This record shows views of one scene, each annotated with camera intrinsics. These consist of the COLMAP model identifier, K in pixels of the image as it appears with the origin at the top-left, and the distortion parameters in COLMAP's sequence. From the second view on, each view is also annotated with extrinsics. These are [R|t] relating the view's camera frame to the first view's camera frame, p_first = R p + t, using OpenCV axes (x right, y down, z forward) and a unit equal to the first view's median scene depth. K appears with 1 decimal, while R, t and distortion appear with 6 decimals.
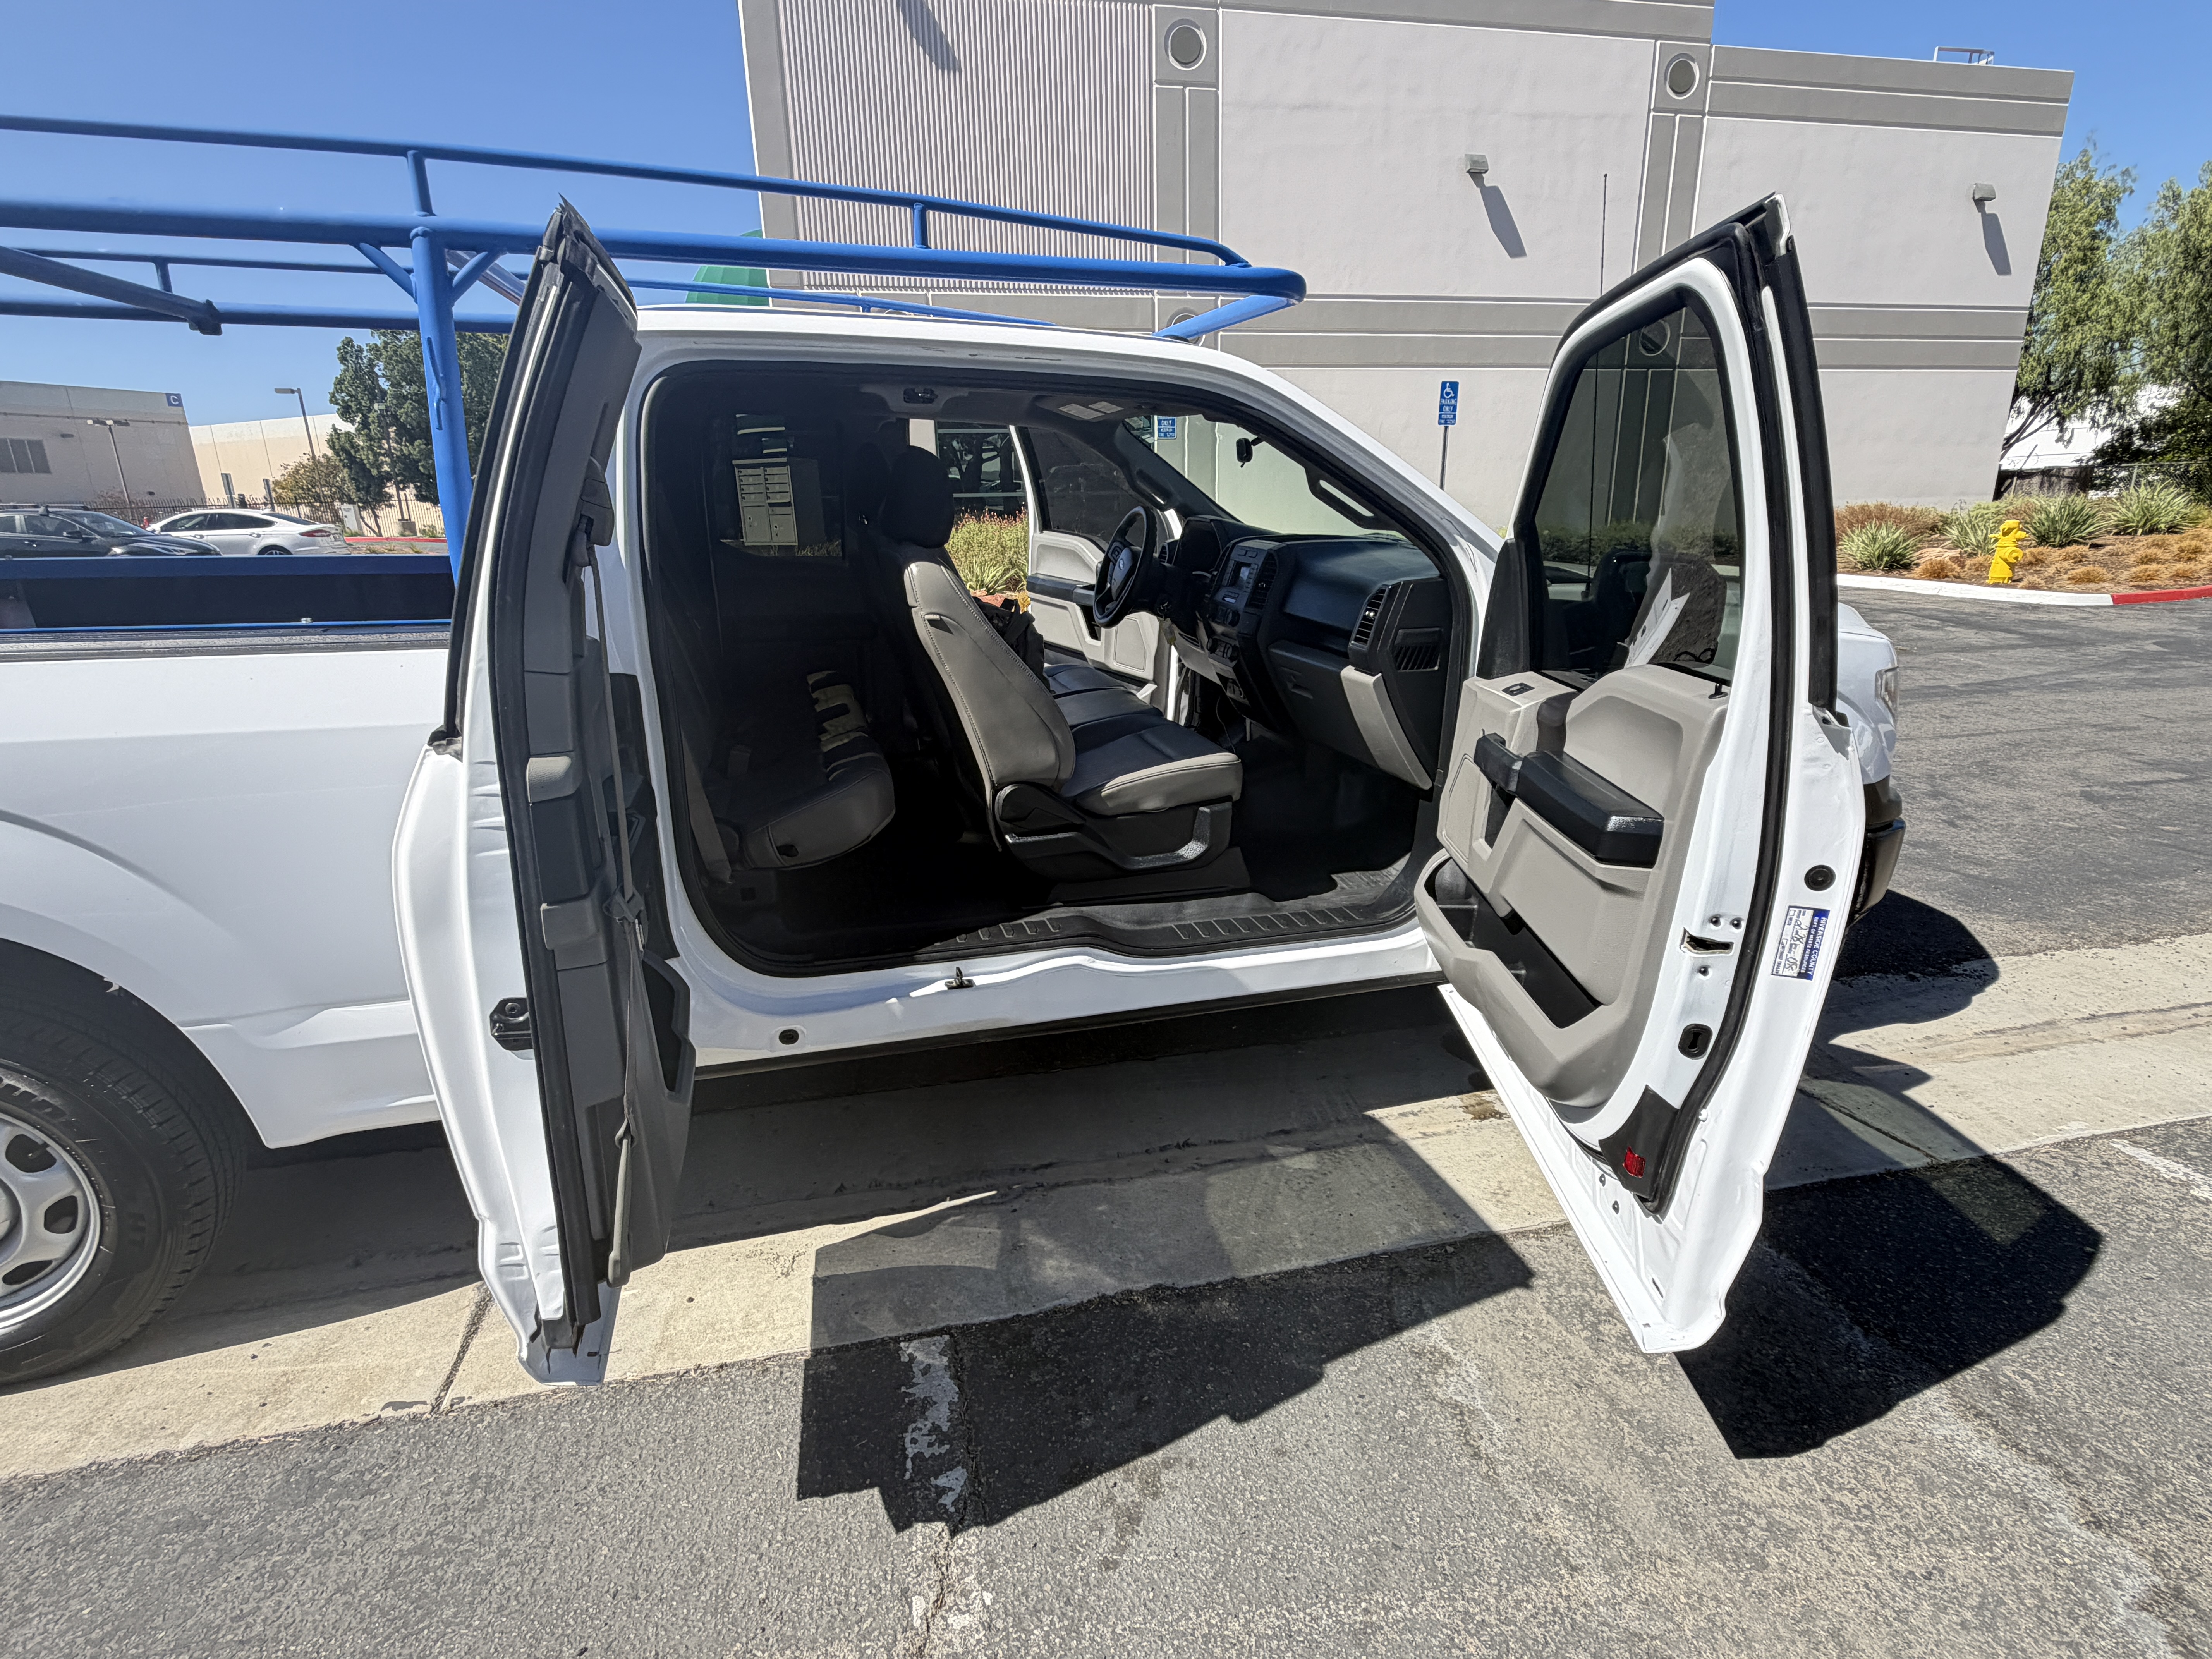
lens RADIAL K [[1102.0, 0, 1103.5], [0, 1102.0, 831.2], [0, 0, 1]] dist [-0.000265, -0.000055]
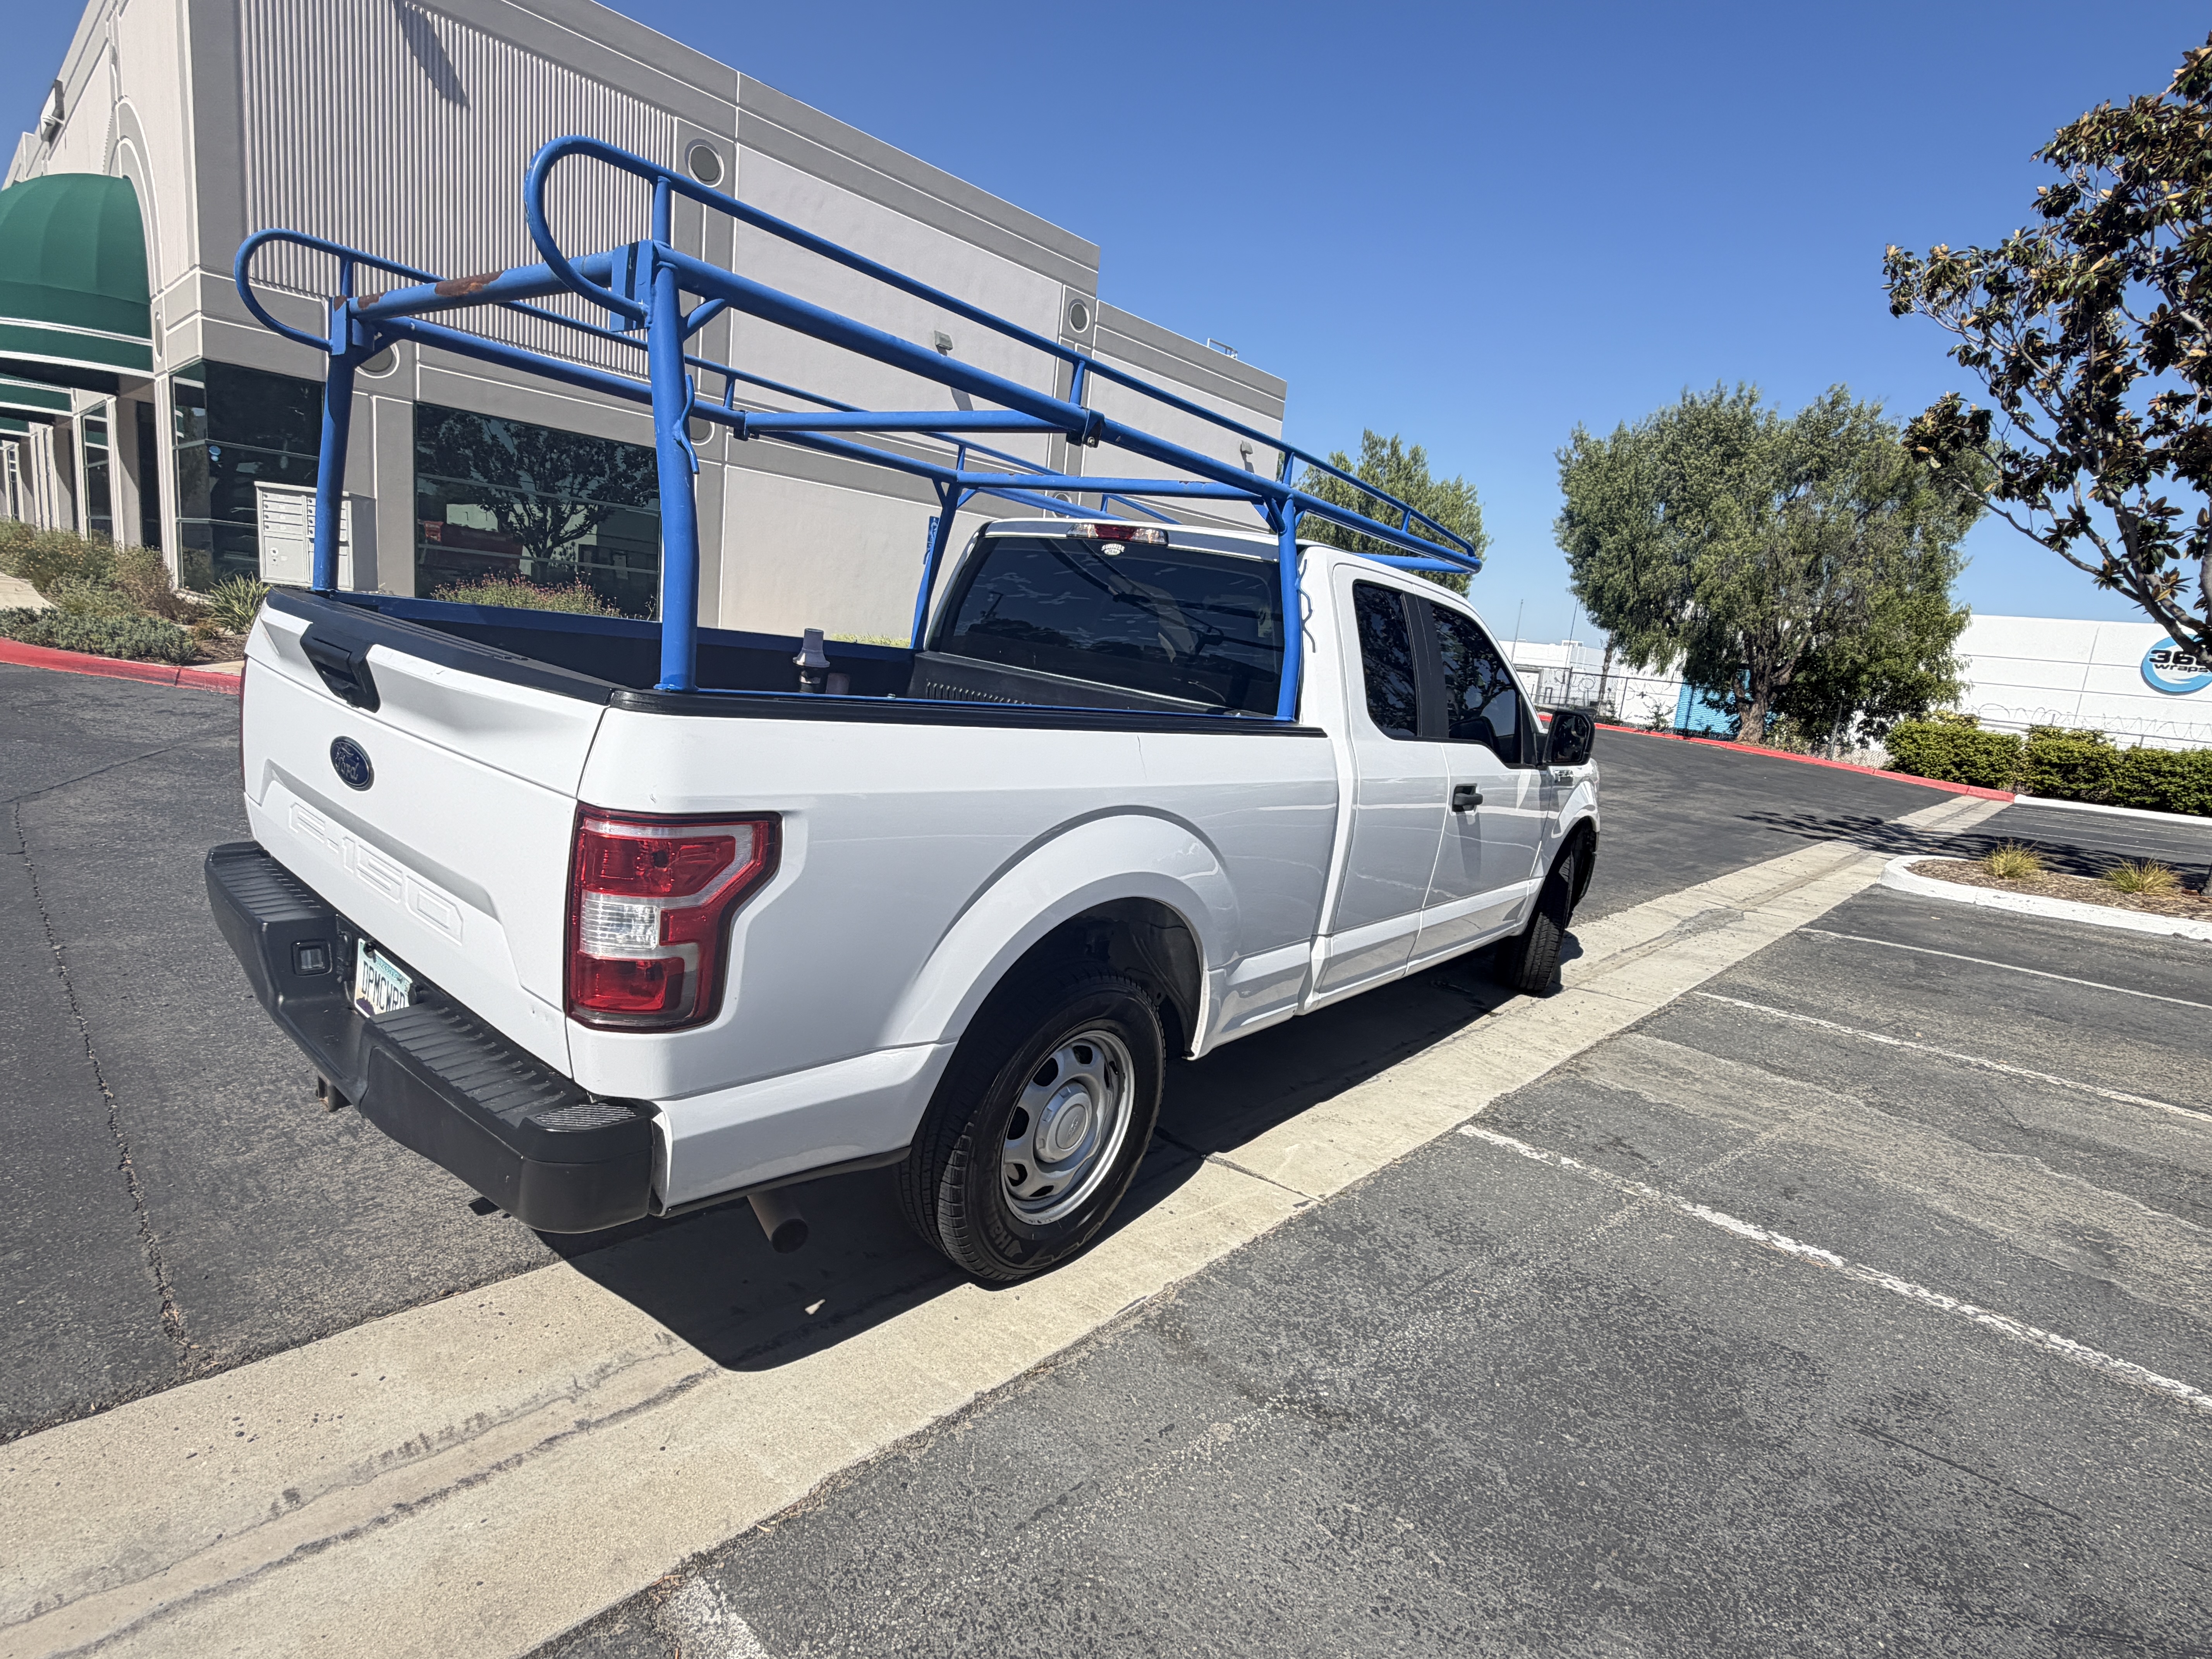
lens RADIAL K [[1102.0, 0, 1099.5], [0, 1102.0, 829.8], [0, 0, 1]] dist [-0.000265, -0.000055]
pose [[0.815331, 0.003235, 0.578987, -1.049925], [0.044613, 0.996660, -0.068393, 0.044122], [-0.577274, 0.081593, 0.812463, -0.100665]]
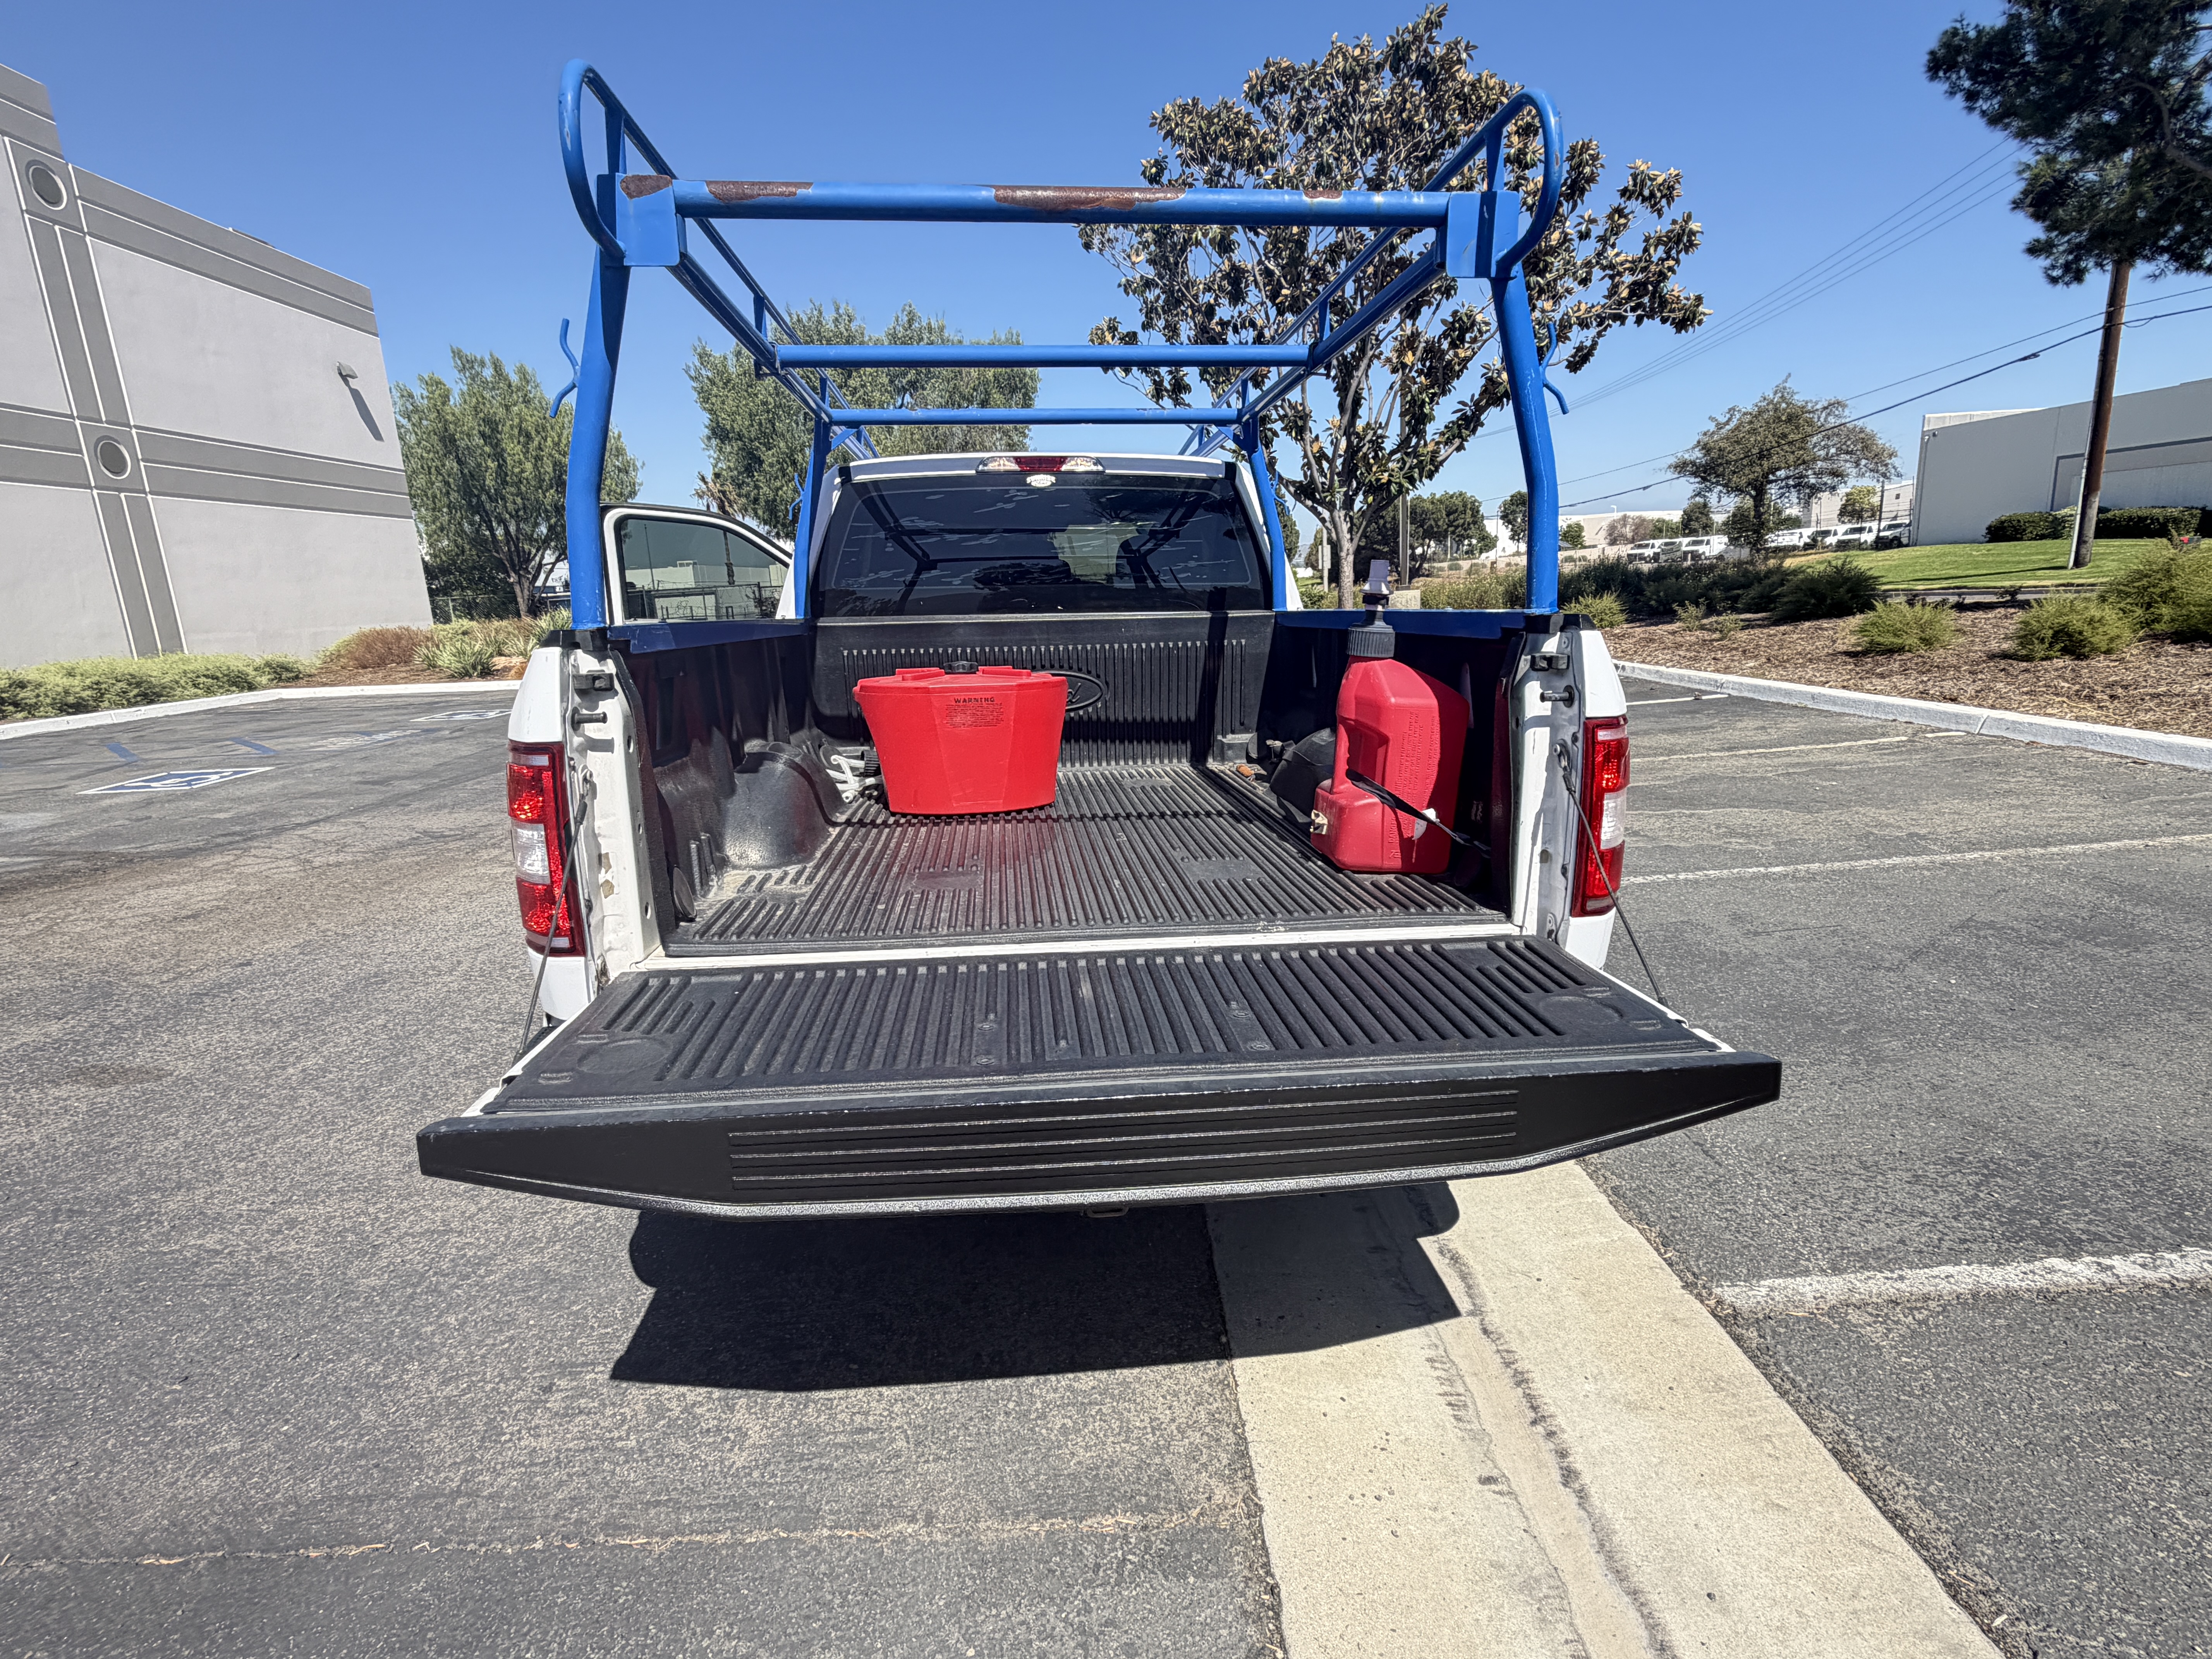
lens RADIAL K [[1102.0, 0, 1106.3], [0, 1102.0, 829.9], [0, 0, 1]] dist [-0.000265, -0.000055]
pose [[0.191139, -0.206326, 0.959633, -1.547372], [0.321522, 0.936881, 0.137394, -0.116301], [-0.927410, 0.282282, 0.245413, 0.548940]]
